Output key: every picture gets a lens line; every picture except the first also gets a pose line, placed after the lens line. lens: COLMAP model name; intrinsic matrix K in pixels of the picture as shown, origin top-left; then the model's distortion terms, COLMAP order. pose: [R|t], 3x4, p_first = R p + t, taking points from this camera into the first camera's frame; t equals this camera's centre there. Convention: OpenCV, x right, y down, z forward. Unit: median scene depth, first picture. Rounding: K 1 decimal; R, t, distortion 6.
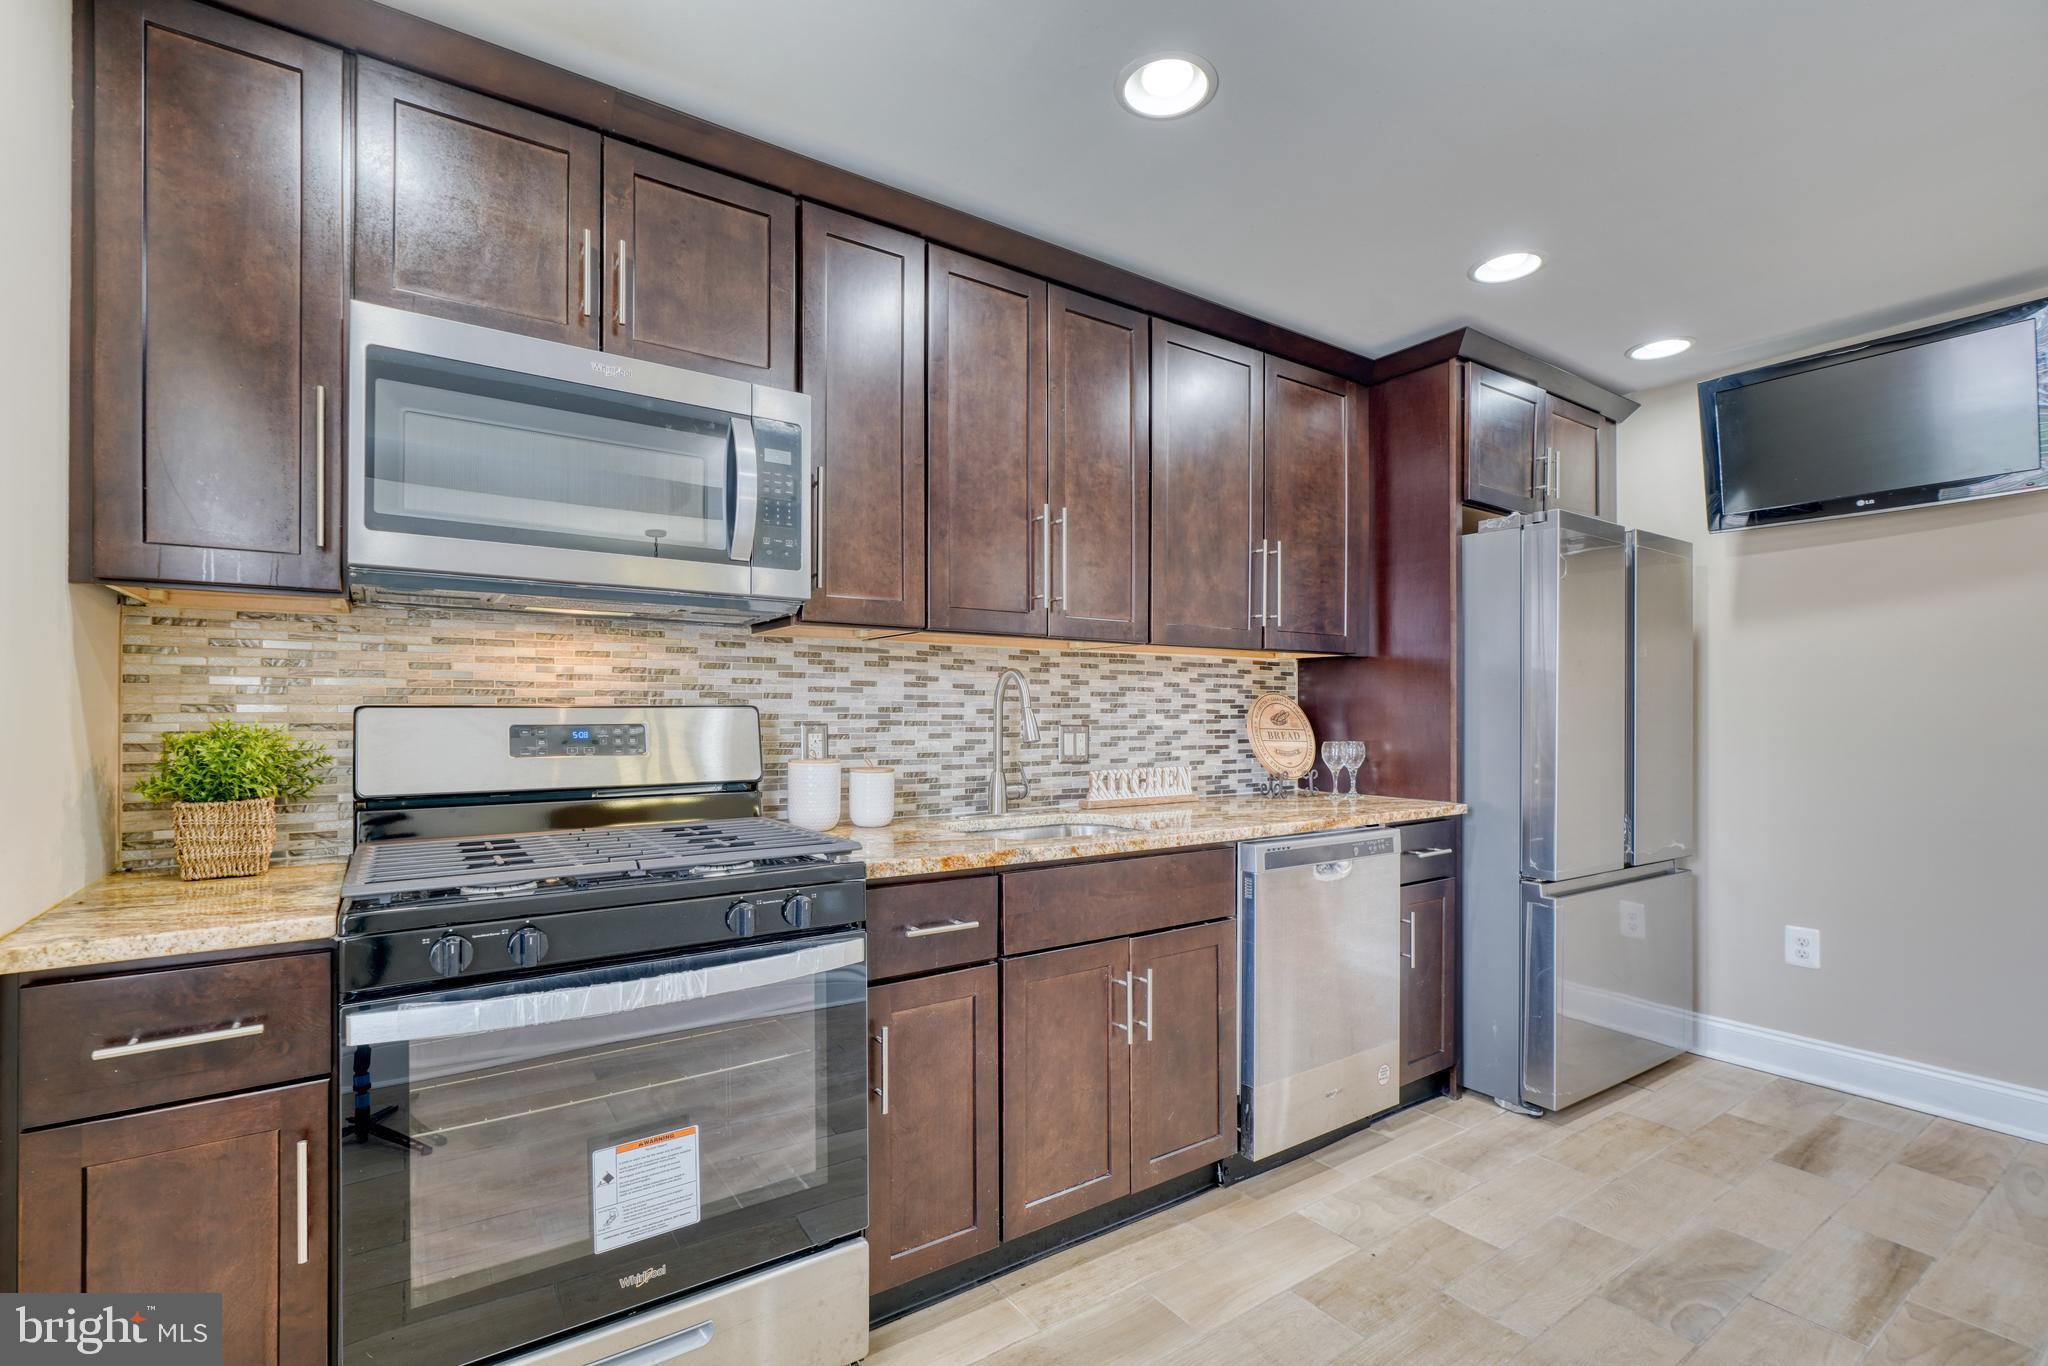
lens RADIAL K [[914.6, 0, 1021.5], [0, 914.6, 717.3], [0, 0, 1]] dist [-0.013004, 0.004822]
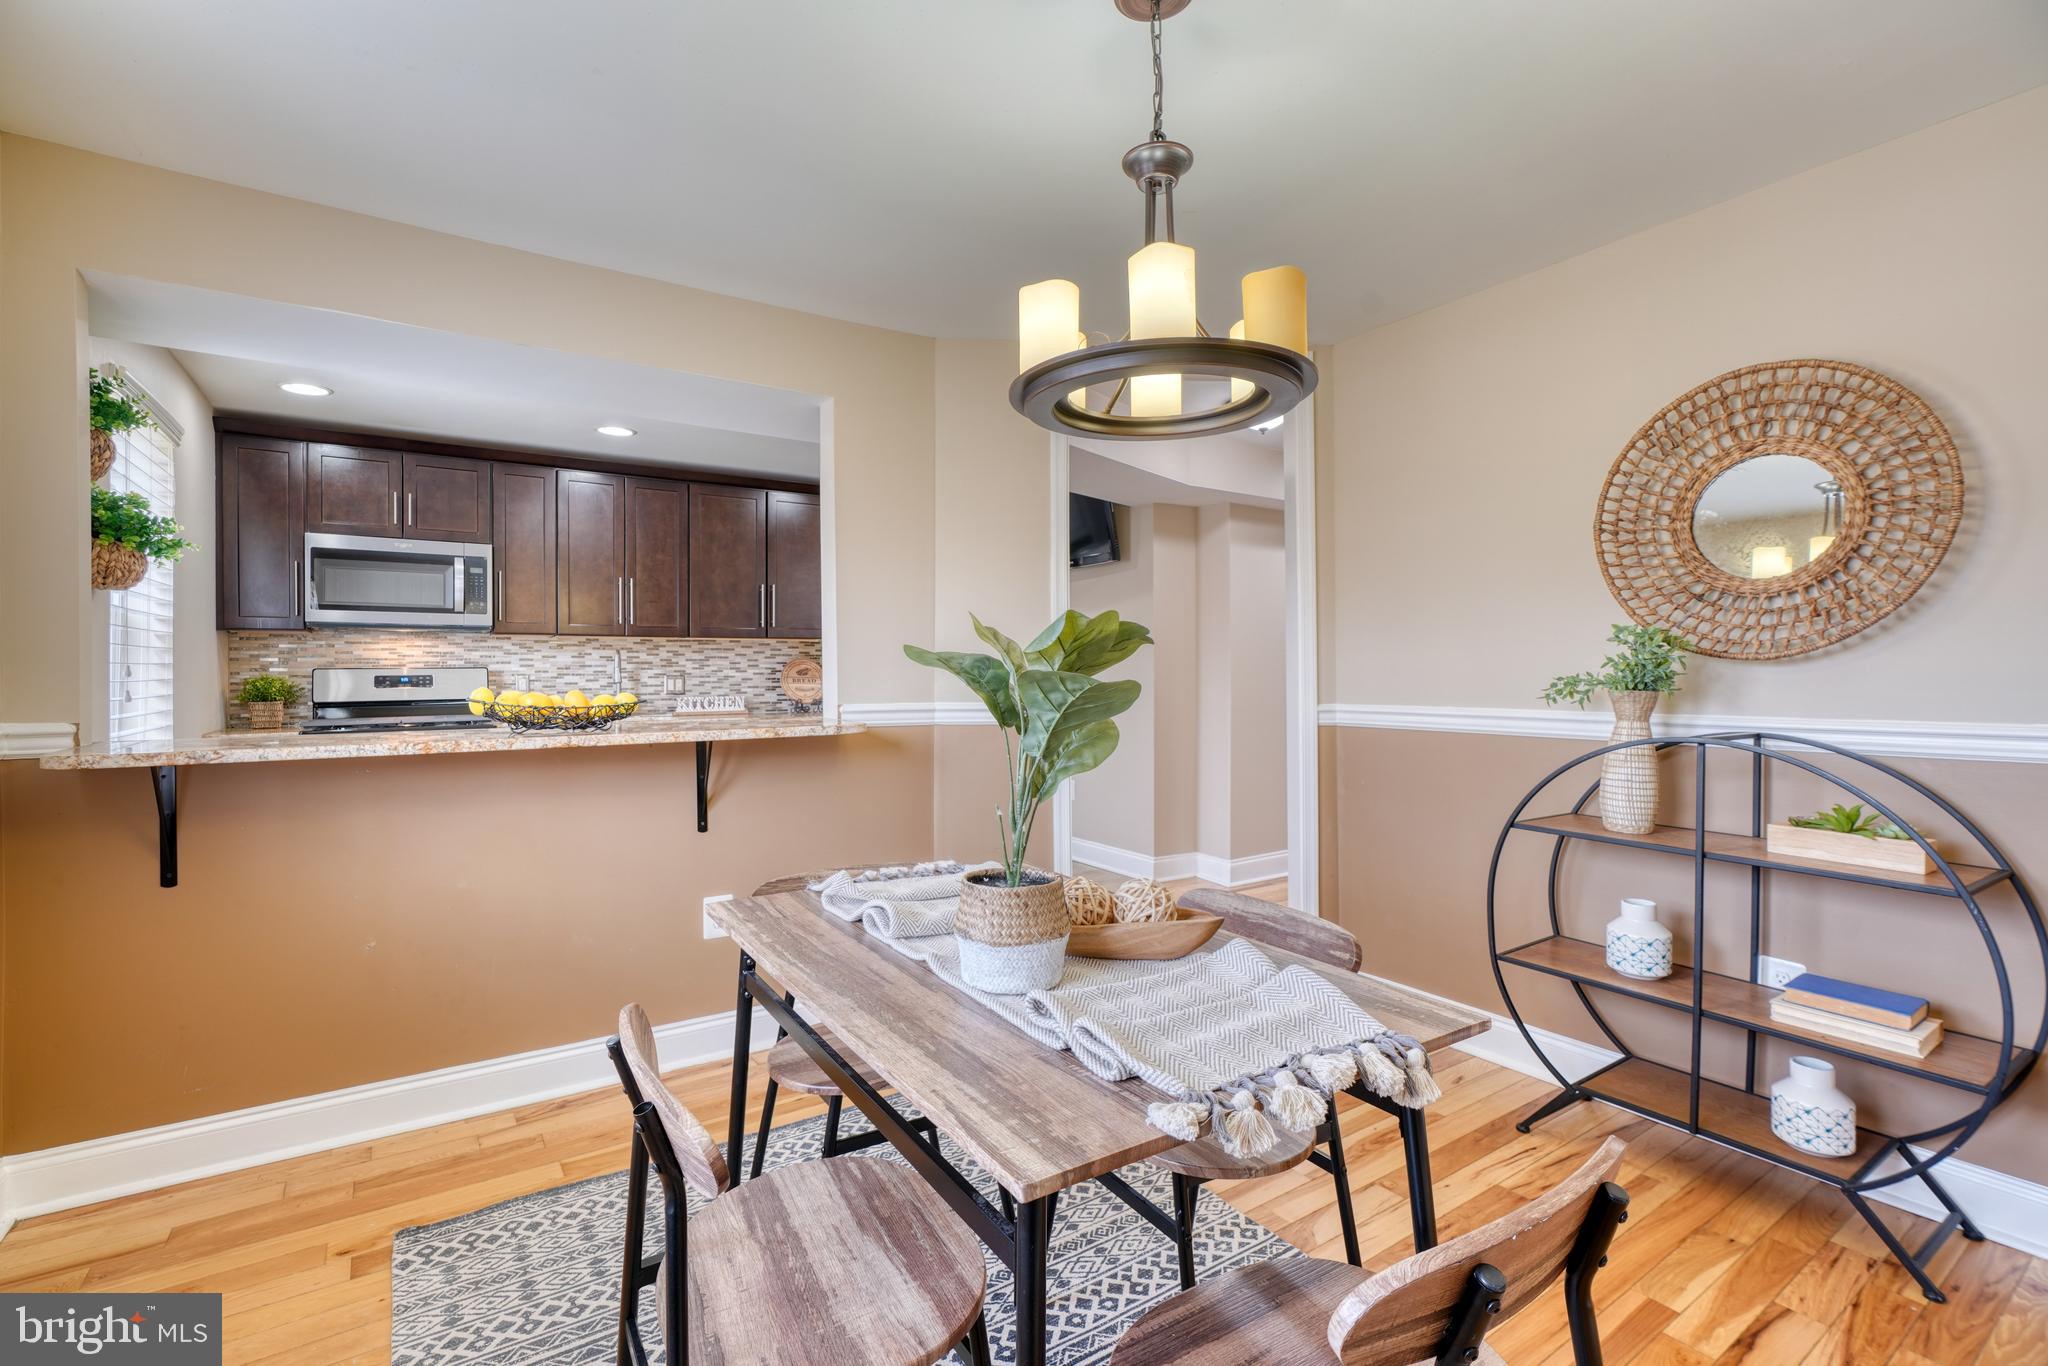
lens RADIAL K [[914.6, 0, 1029.2], [0, 914.6, 678.5], [0, 0, 1]] dist [-0.013004, 0.004822]
pose [[0.999743, -0.000145, -0.022683, 1.096416], [0.000442, 0.999914, 0.013101, -0.013713], [0.022679, -0.013108, 0.999657, -1.243223]]
